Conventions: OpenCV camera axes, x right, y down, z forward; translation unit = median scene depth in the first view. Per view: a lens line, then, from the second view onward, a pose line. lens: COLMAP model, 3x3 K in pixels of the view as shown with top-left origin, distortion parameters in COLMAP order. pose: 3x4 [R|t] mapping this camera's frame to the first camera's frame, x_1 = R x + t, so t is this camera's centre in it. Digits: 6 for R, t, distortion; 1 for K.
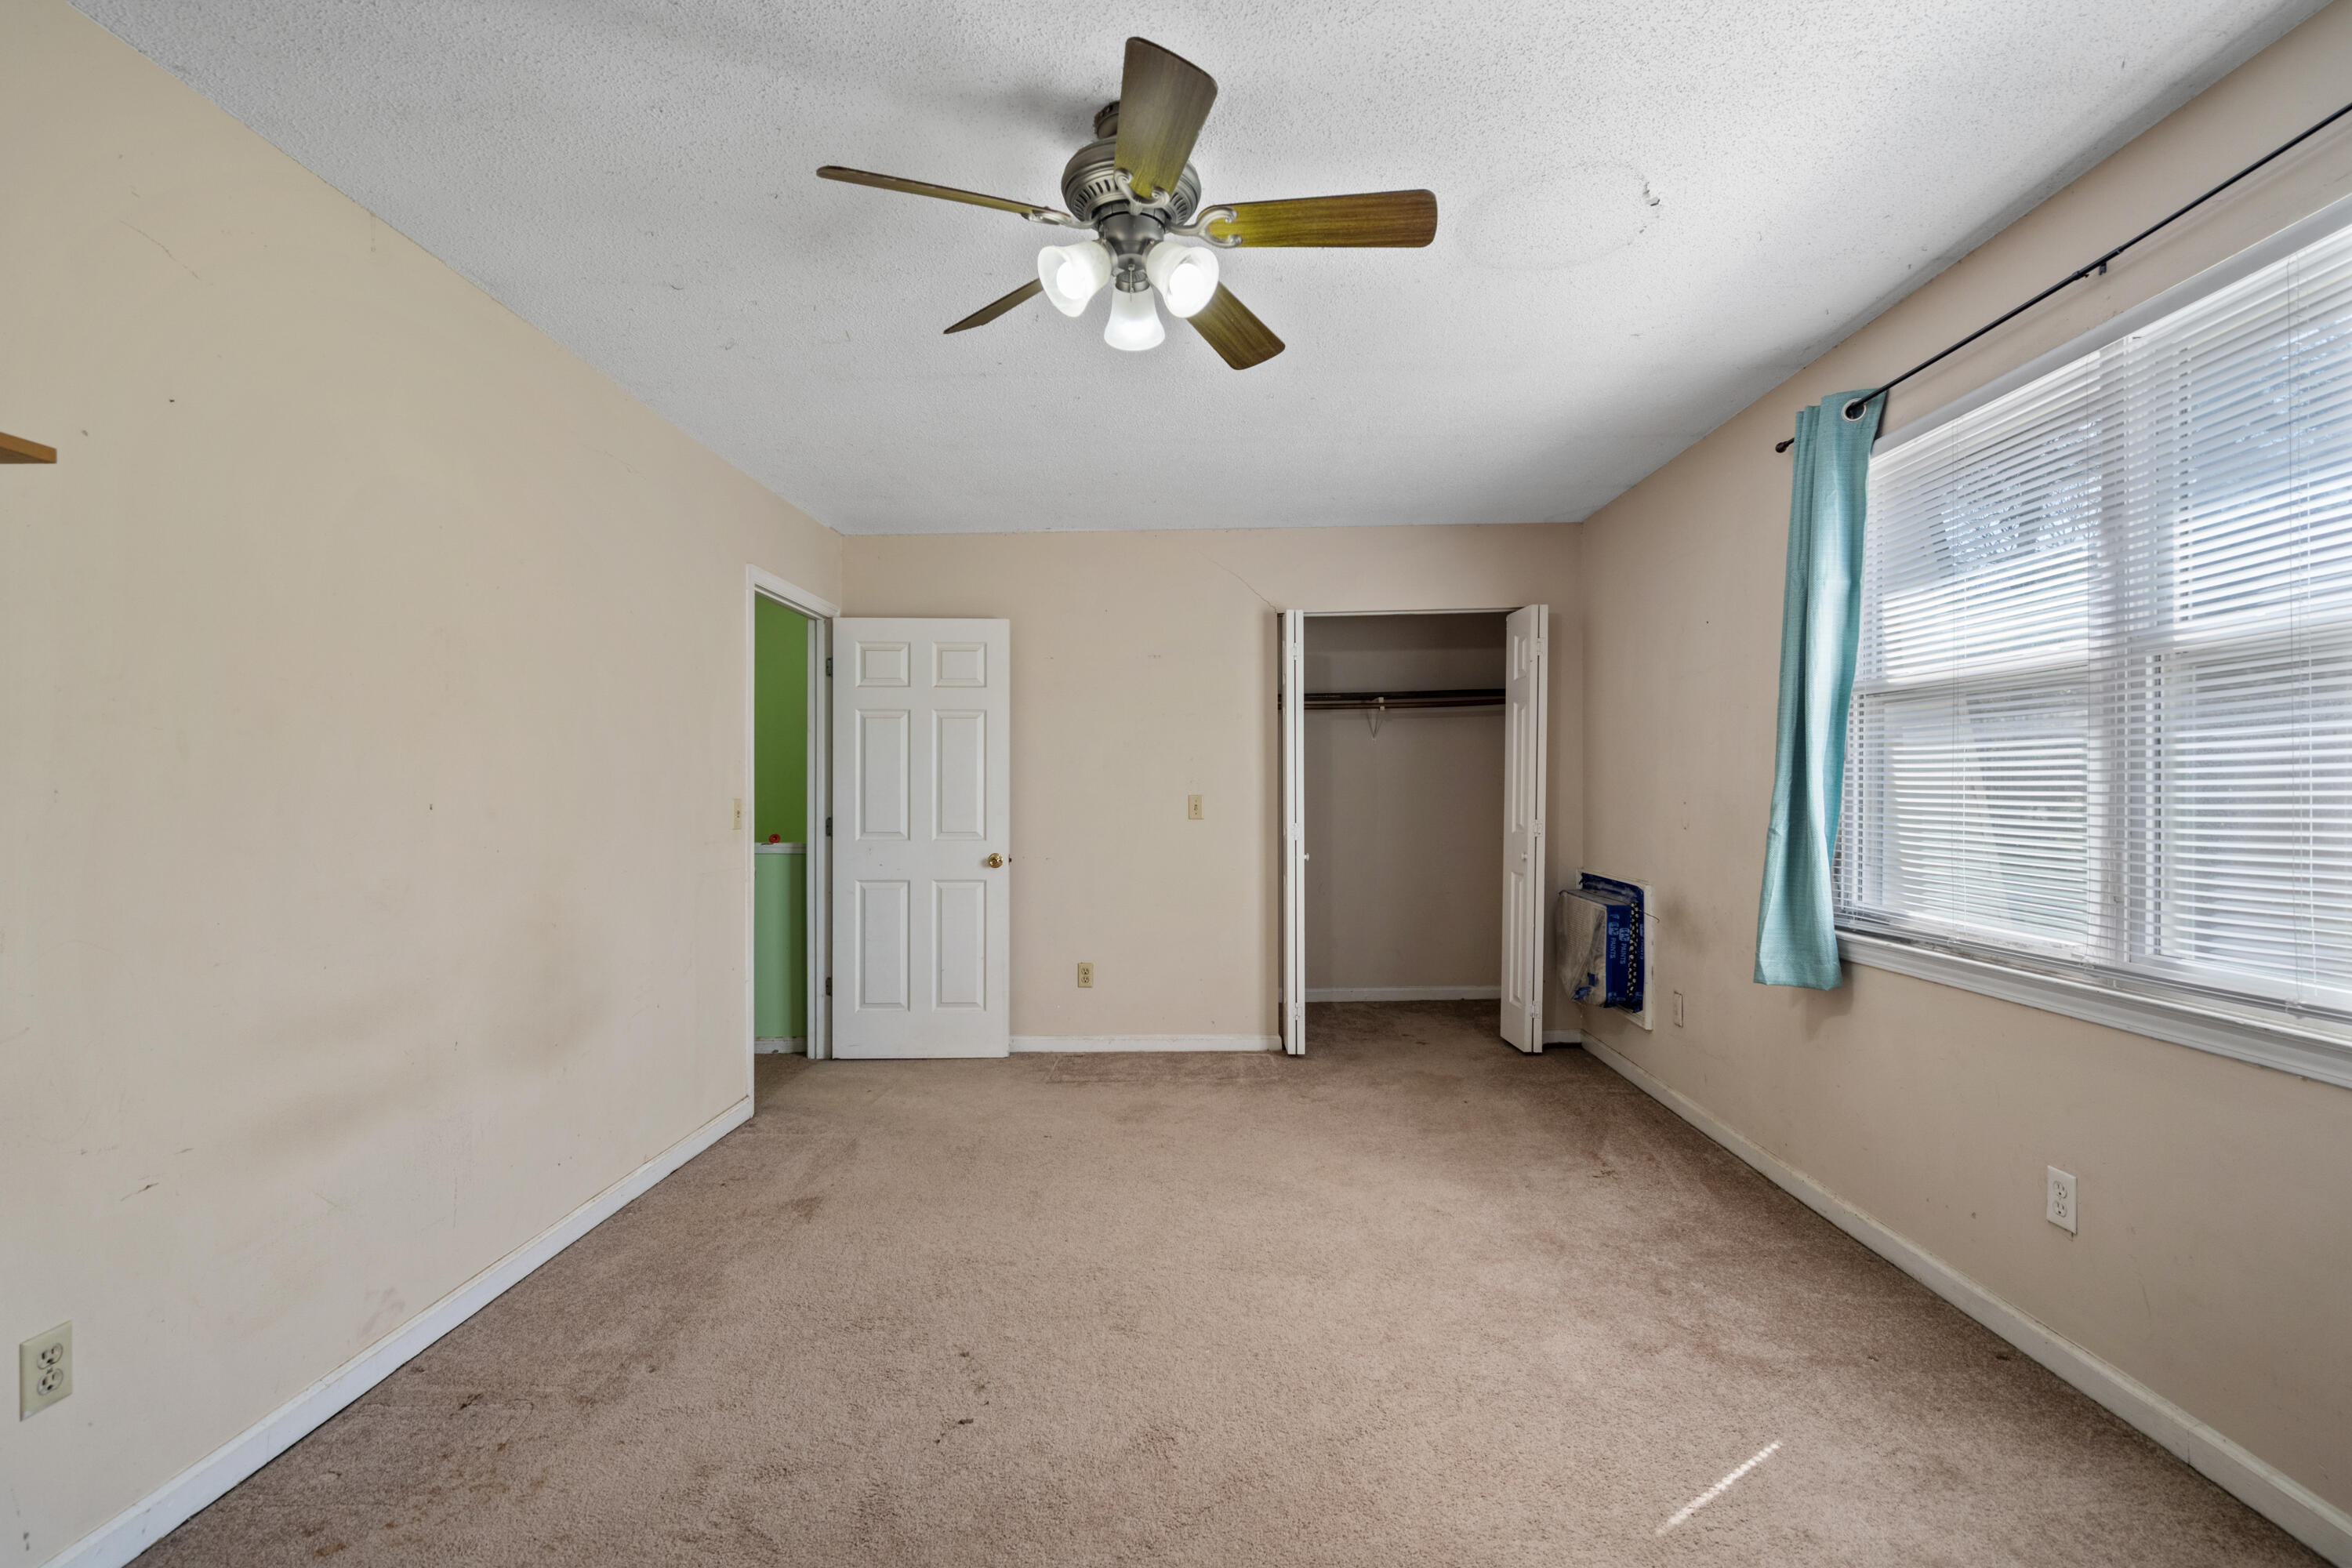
lens RADIAL K [[1073.8, 0, 1187.5], [0, 1073.8, 798.0], [0, 0, 1]] dist [0.004995, 0.000176]
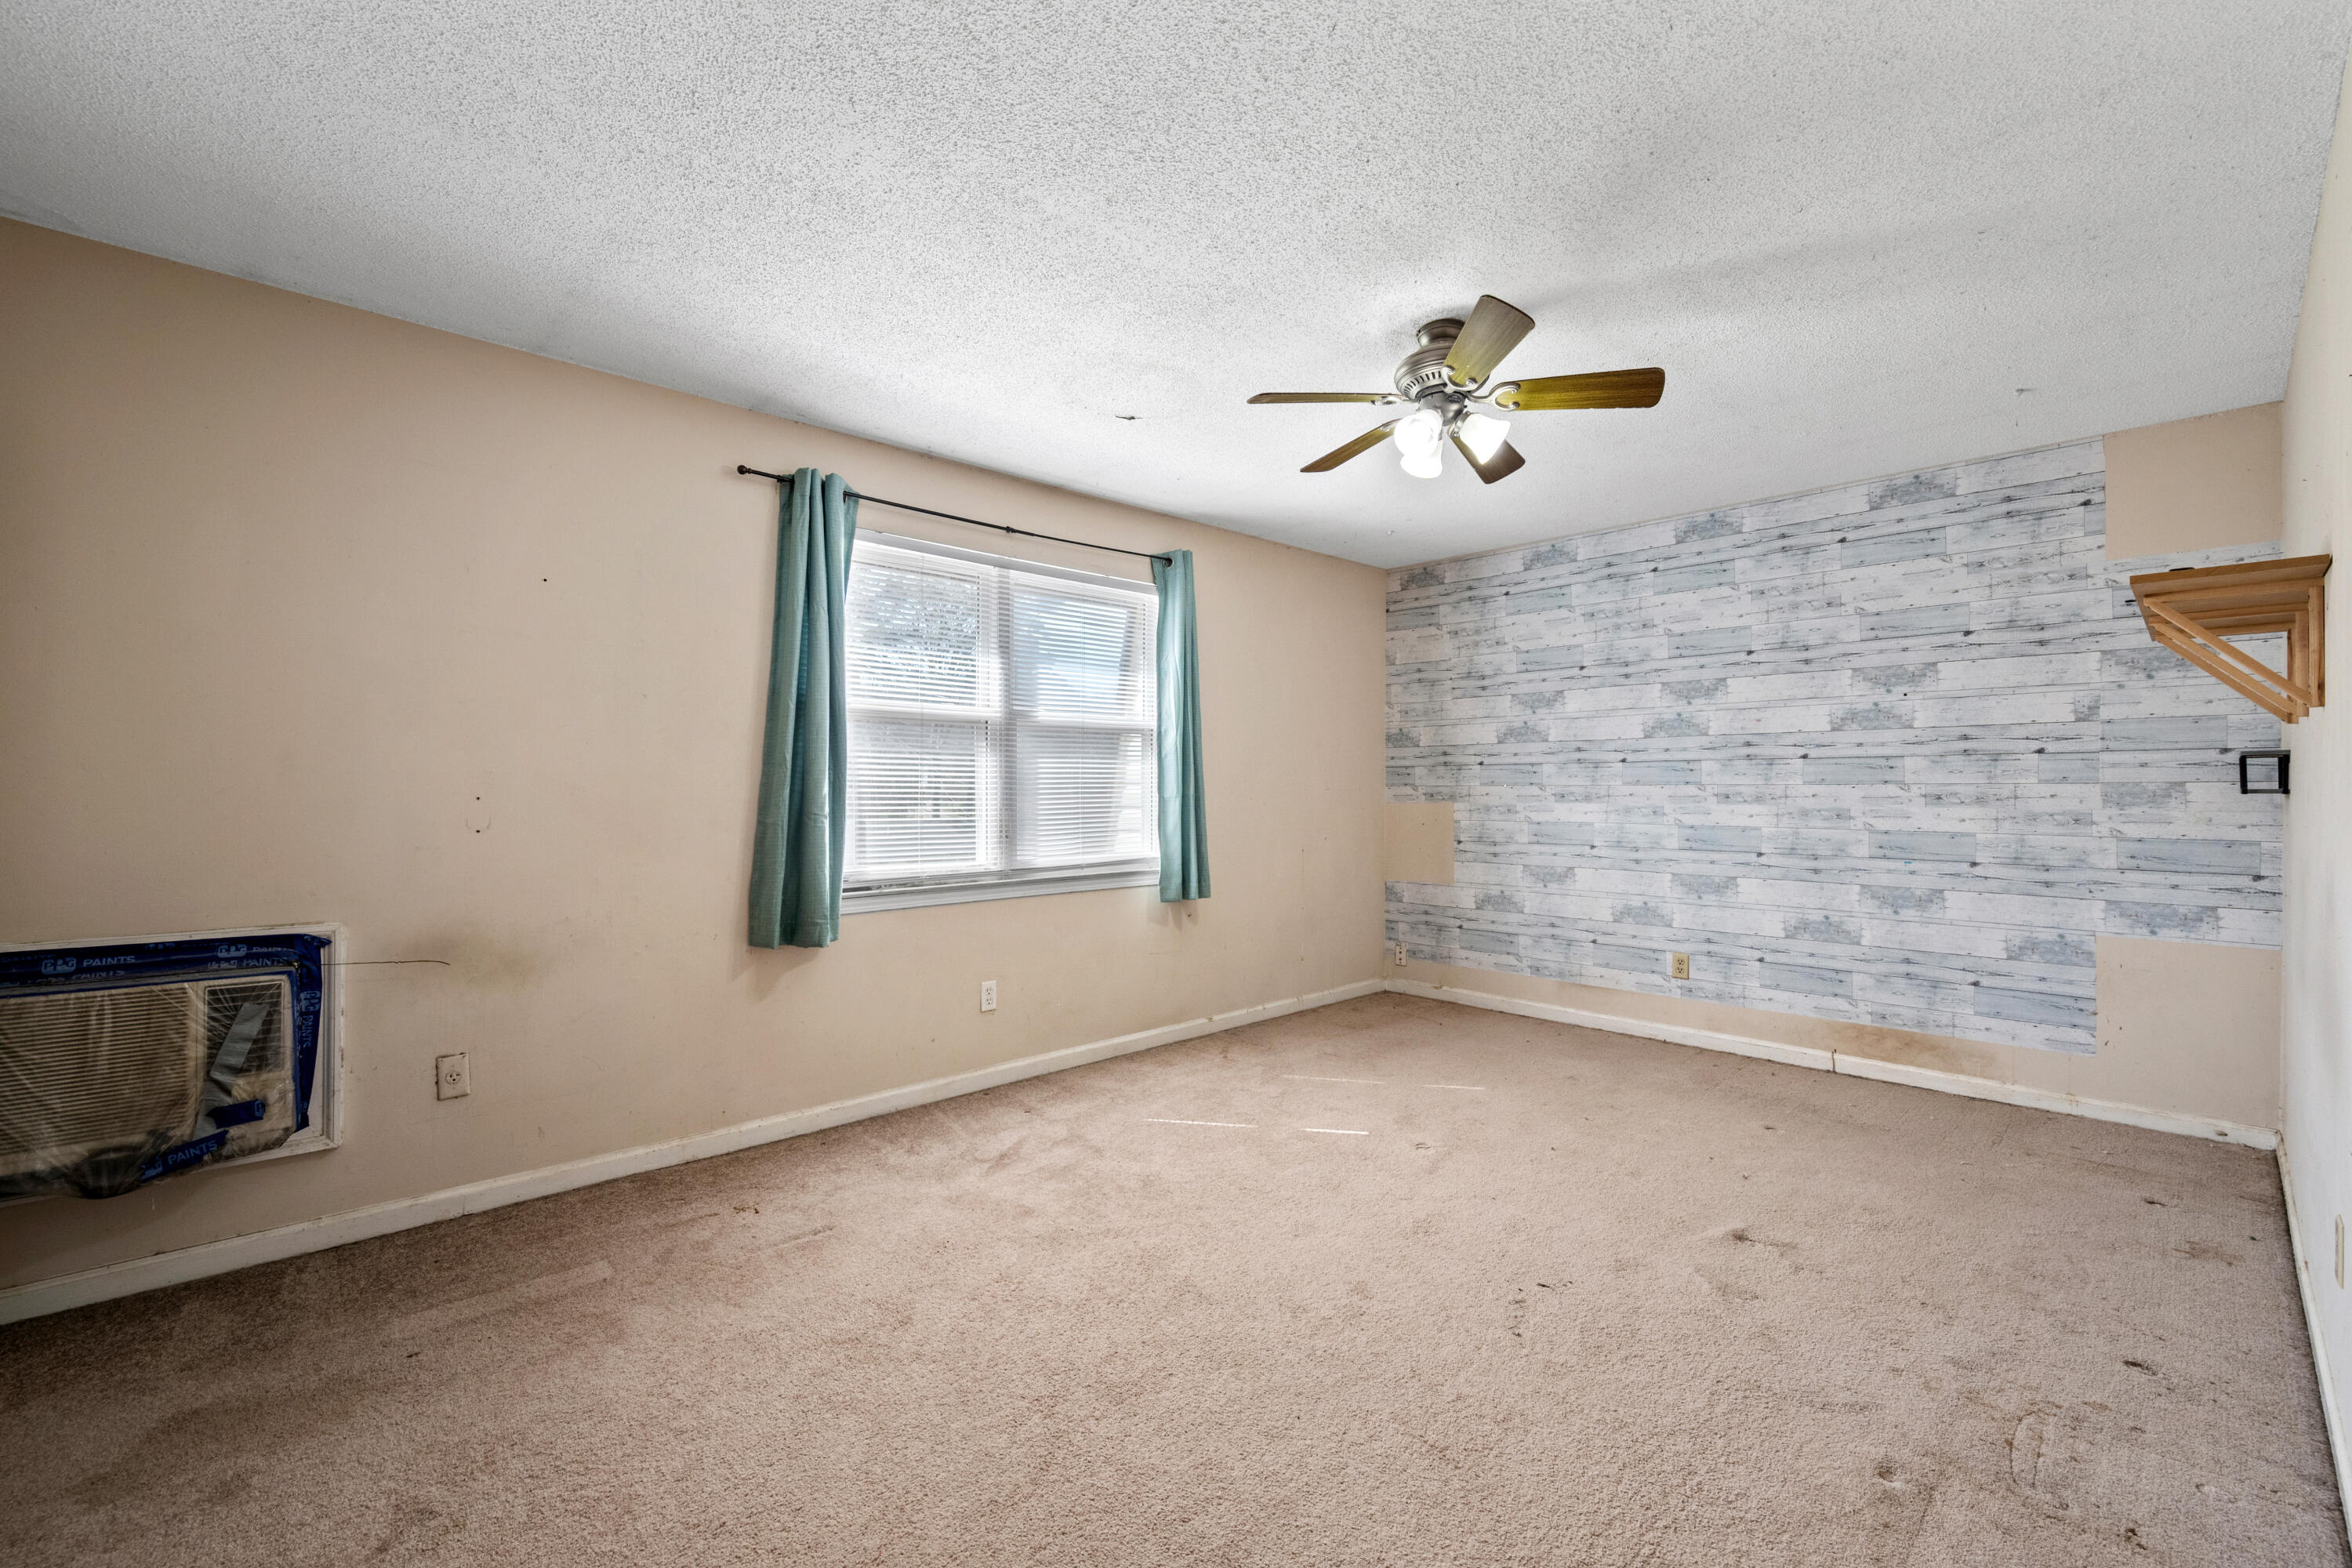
lens RADIAL K [[993.5, 0, 1173.6], [0, 993.5, 770.3], [0, 0, 1]] dist [-0.003264, 0.000874]
pose [[-0.689526, 0.014504, 0.724115, -0.677836], [0.009521, 0.999895, -0.010962, -0.008559], [-0.724198, -0.000664, -0.689592, 1.900514]]
